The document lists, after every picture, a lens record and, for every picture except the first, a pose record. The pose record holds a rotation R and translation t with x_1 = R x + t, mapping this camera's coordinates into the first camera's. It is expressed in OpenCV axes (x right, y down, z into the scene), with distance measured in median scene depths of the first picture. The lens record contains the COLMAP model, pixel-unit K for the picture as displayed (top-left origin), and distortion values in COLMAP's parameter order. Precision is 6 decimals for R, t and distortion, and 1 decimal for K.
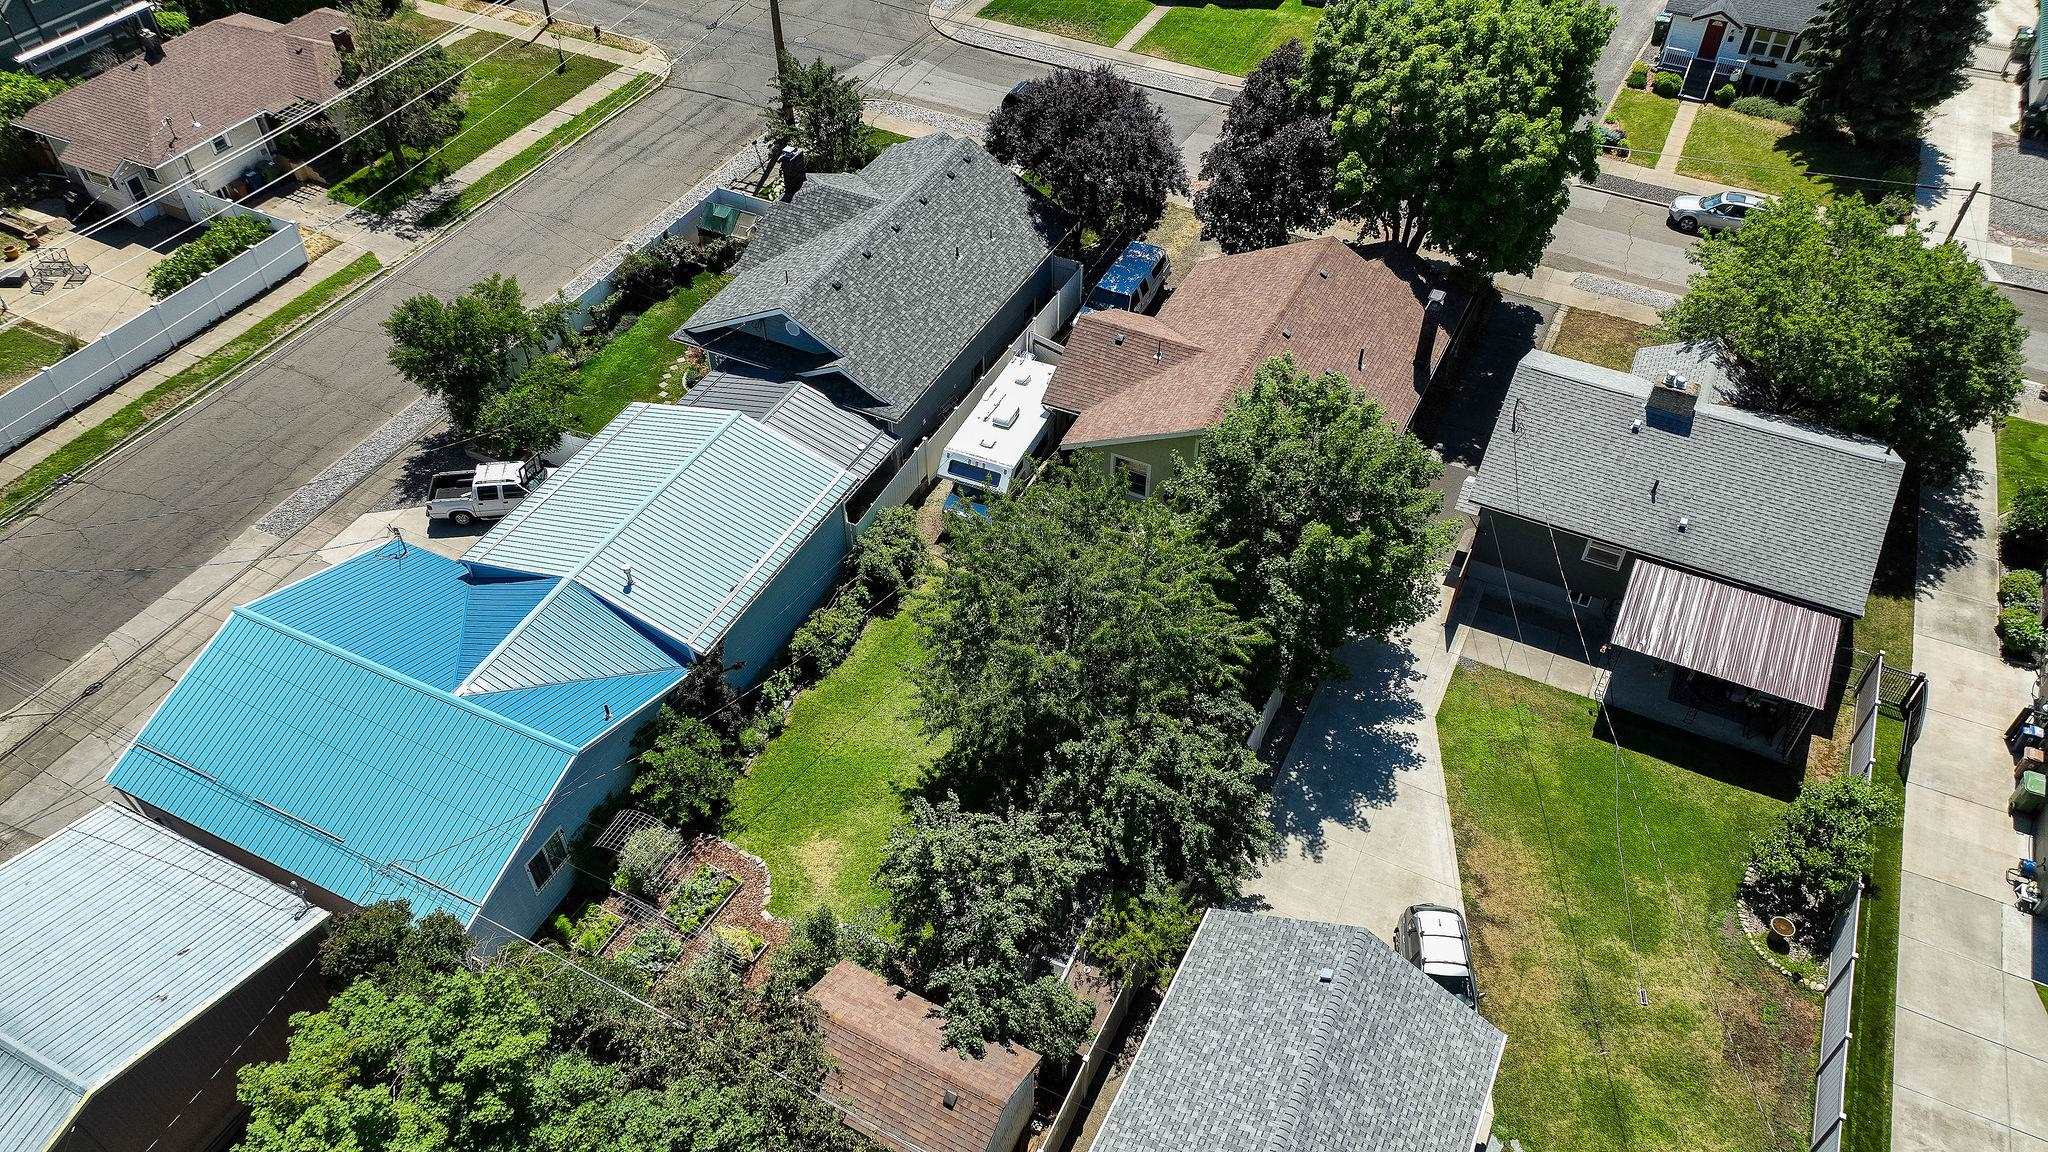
lens RADIAL K [[1442.0, 0, 1024.0], [0, 1442.0, 576.0], [0, 0, 1]] dist [0.005294, 0.003105]
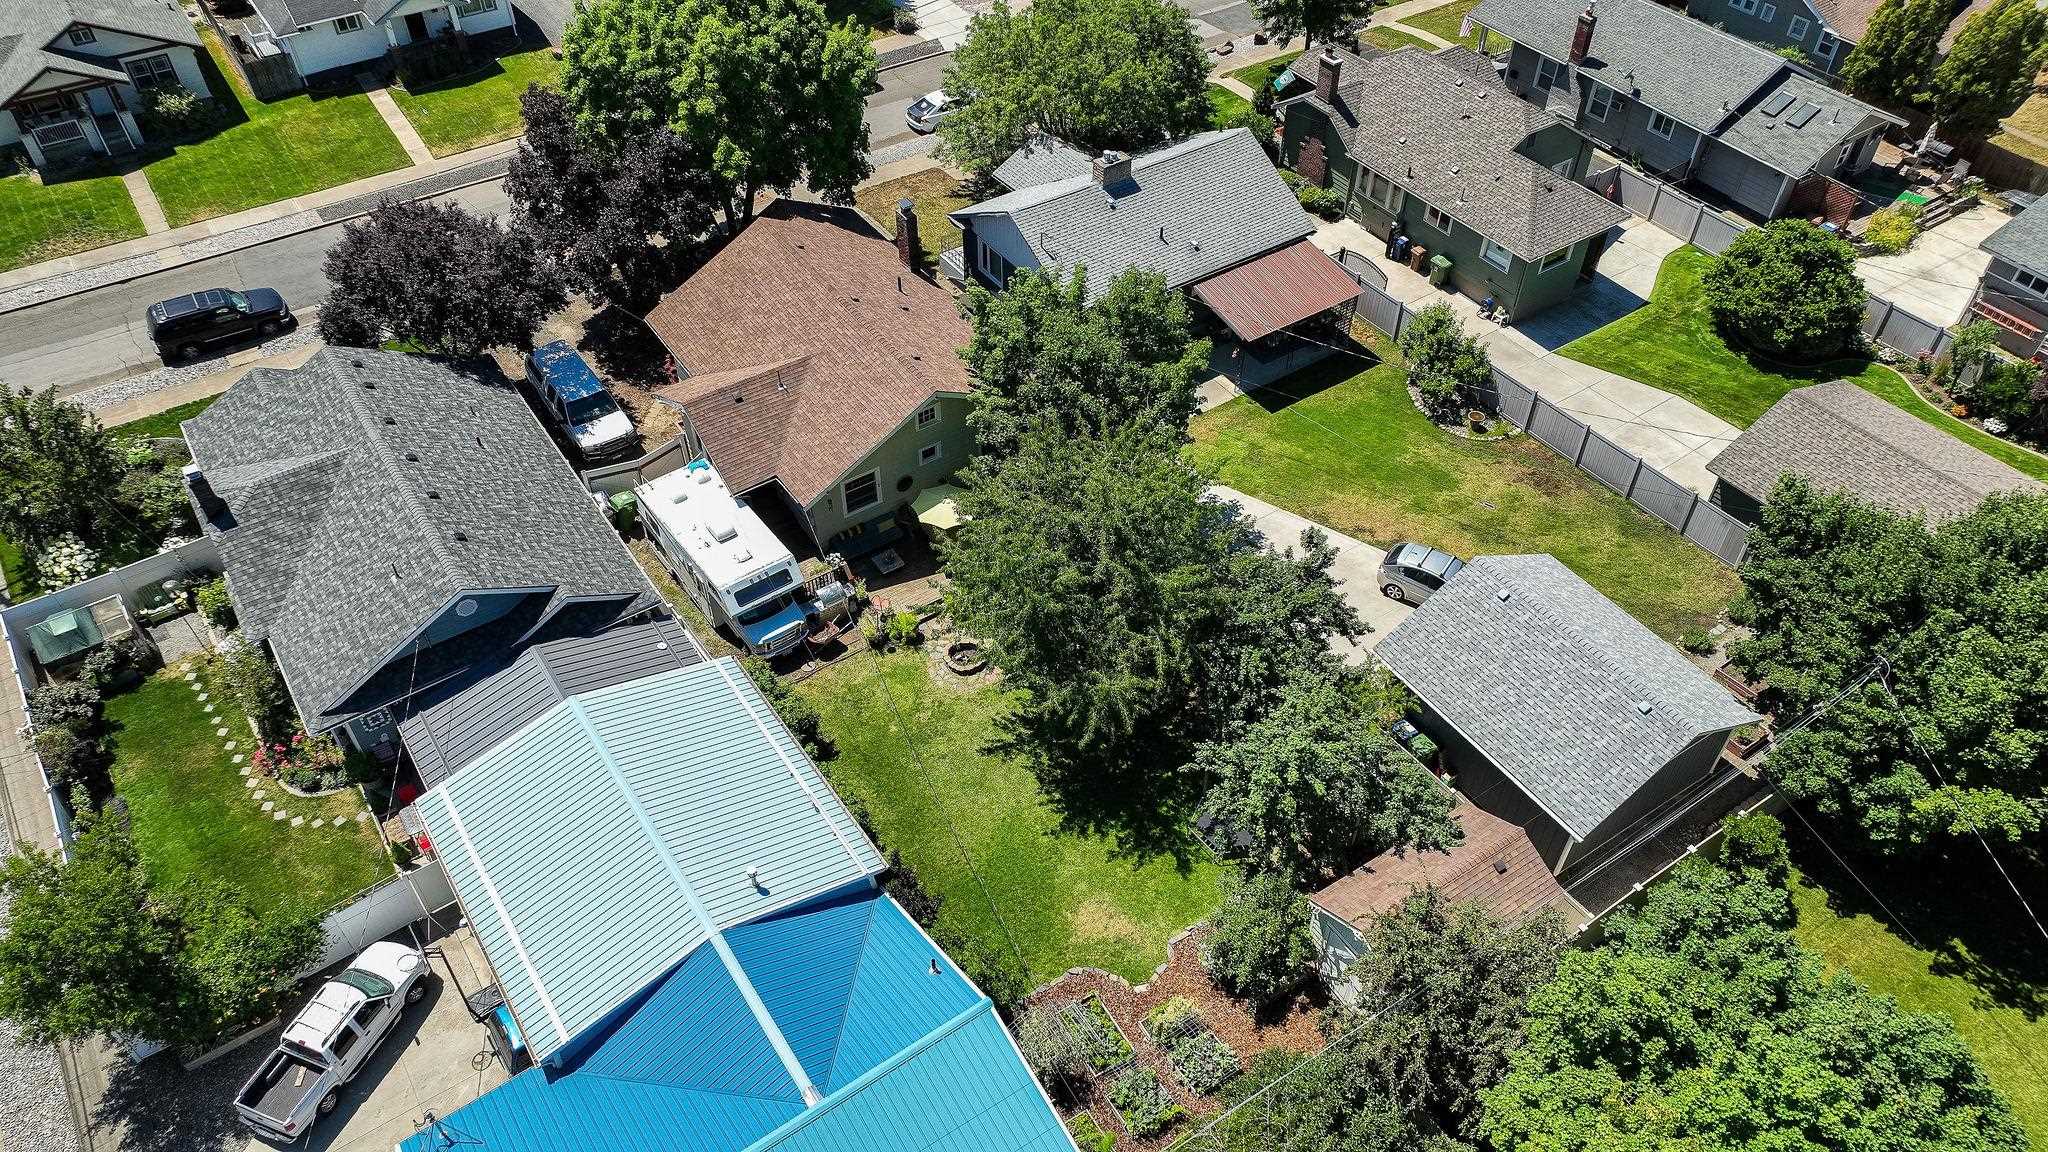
lens RADIAL K [[1442.0, 0, 1024.0], [0, 1442.0, 576.0], [0, 0, 1]] dist [0.005294, 0.003105]
pose [[0.491553, -0.610545, 0.620975, -0.507099], [0.607564, 0.751291, 0.257736, -0.208078], [-0.623892, 0.250591, 0.740245, 0.213860]]
